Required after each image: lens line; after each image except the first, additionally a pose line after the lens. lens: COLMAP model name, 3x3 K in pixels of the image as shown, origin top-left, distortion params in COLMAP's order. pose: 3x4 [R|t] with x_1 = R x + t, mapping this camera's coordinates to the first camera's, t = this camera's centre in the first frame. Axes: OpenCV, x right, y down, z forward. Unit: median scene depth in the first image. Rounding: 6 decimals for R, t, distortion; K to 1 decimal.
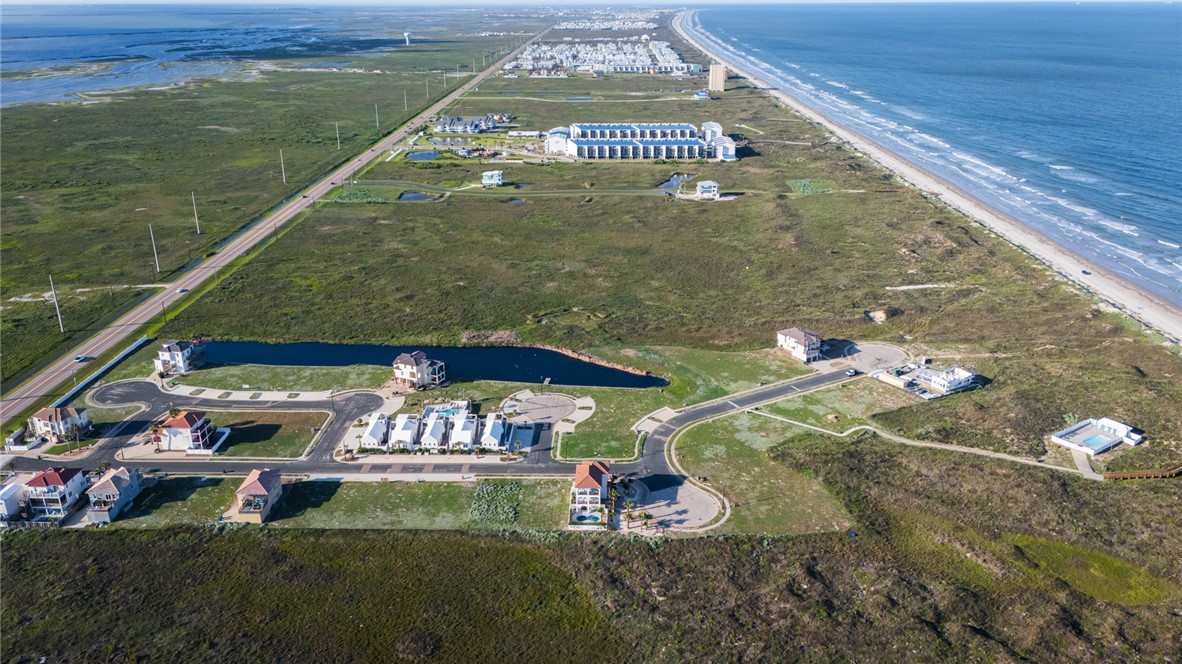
lens RADIAL K [[866.9, 0, 591.0], [0, 866.9, 332.0], [0, 0, 1]] dist [0.073863, -0.081158]
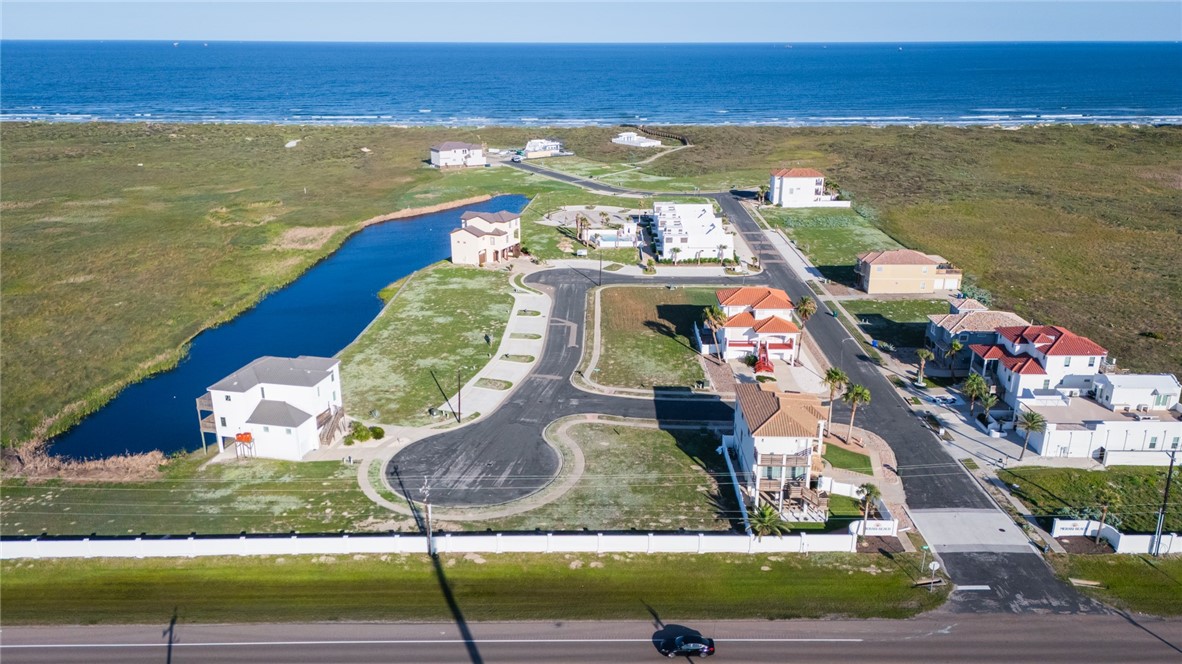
lens RADIAL K [[866.9, 0, 591.0], [0, 866.9, 332.0], [0, 0, 1]] dist [0.073863, -0.081158]
pose [[-0.011245, -0.315545, 0.948844, -0.810312], [0.348040, 0.888335, 0.299547, -0.055482], [-0.937412, 0.333604, 0.099832, 0.901076]]
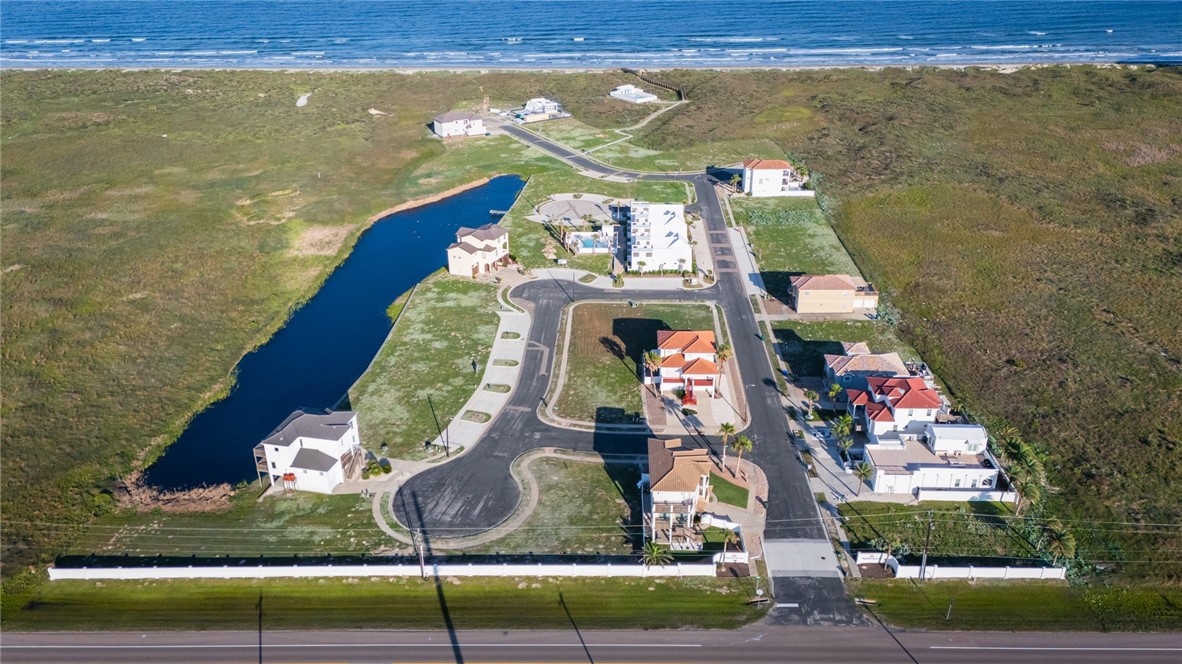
lens RADIAL K [[889.7, 0, 591.0], [0, 889.7, 332.0], [0, 0, 1]] dist [0.076306, -0.096202]
pose [[0.009781, -0.425730, 0.904797, -0.891045], [0.358139, 0.846307, 0.394337, -0.153929], [-0.933617, 0.320186, 0.160748, 0.828529]]
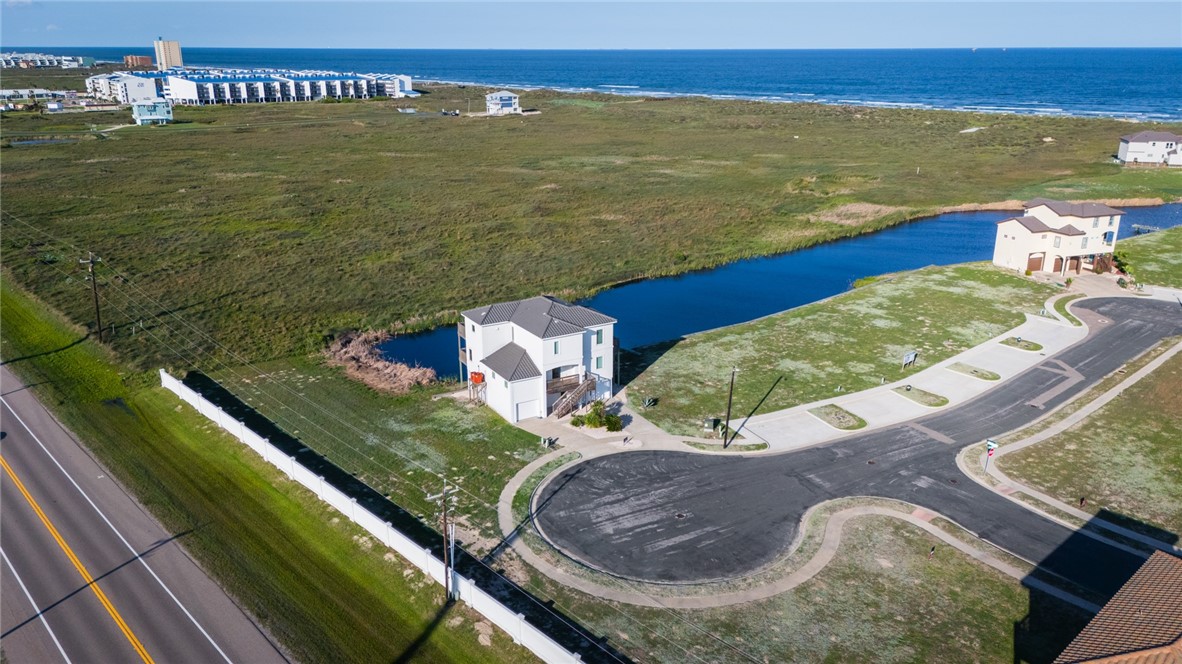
lens RADIAL K [[866.9, 0, 591.0], [0, 866.9, 332.0], [0, 0, 1]] dist [0.073863, -0.081158]
pose [[0.725489, -0.212791, 0.654512, -0.665023], [0.241628, 0.969217, 0.047275, 0.012551], [-0.644423, 0.123851, 0.754572, 0.836389]]
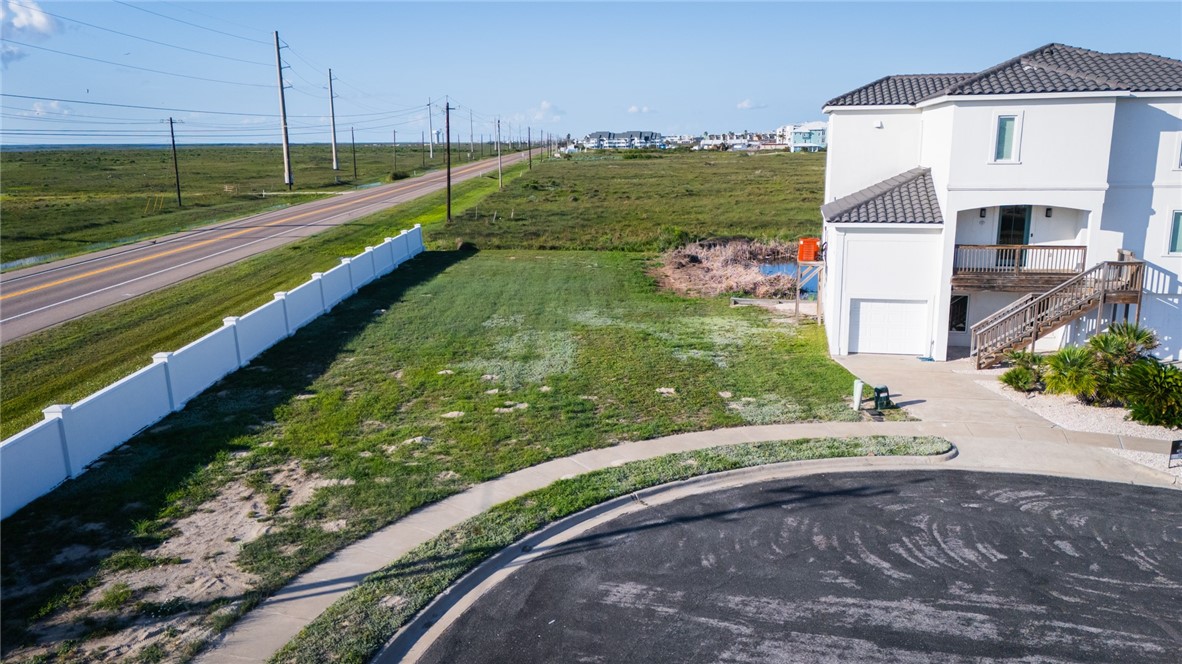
lens RADIAL K [[889.7, 0, 591.0], [0, 889.7, 332.0], [0, 0, 1]] dist [0.076306, -0.096202]
pose [[0.999923, -0.010352, 0.006878, -0.545004], [0.011244, 0.989264, -0.145704, 0.056326], [-0.005296, 0.145770, 0.989304, 0.956856]]
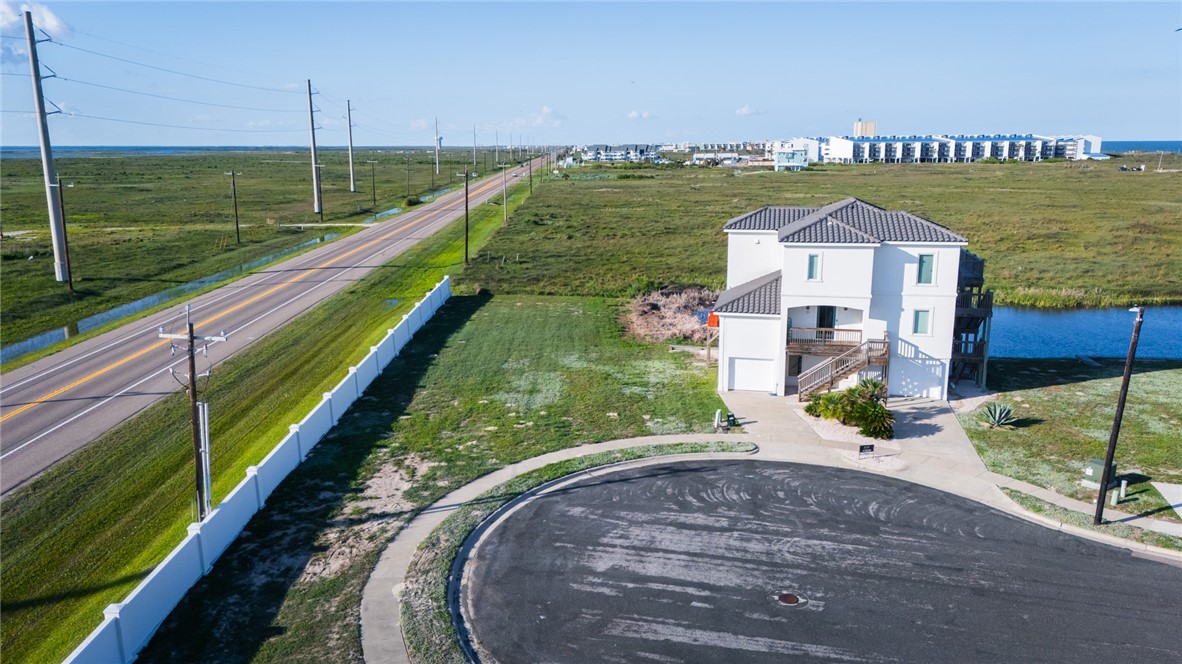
lens RADIAL K [[872.1, 0, 591.0], [0, 872.1, 332.0], [0, 0, 1]] dist [0.088947, -0.100996]
pose [[0.999945, -0.004744, 0.009349, -0.542343], [0.006069, 0.989080, -0.147252, 0.057234], [-0.008548, 0.147300, 0.989055, 0.900933]]
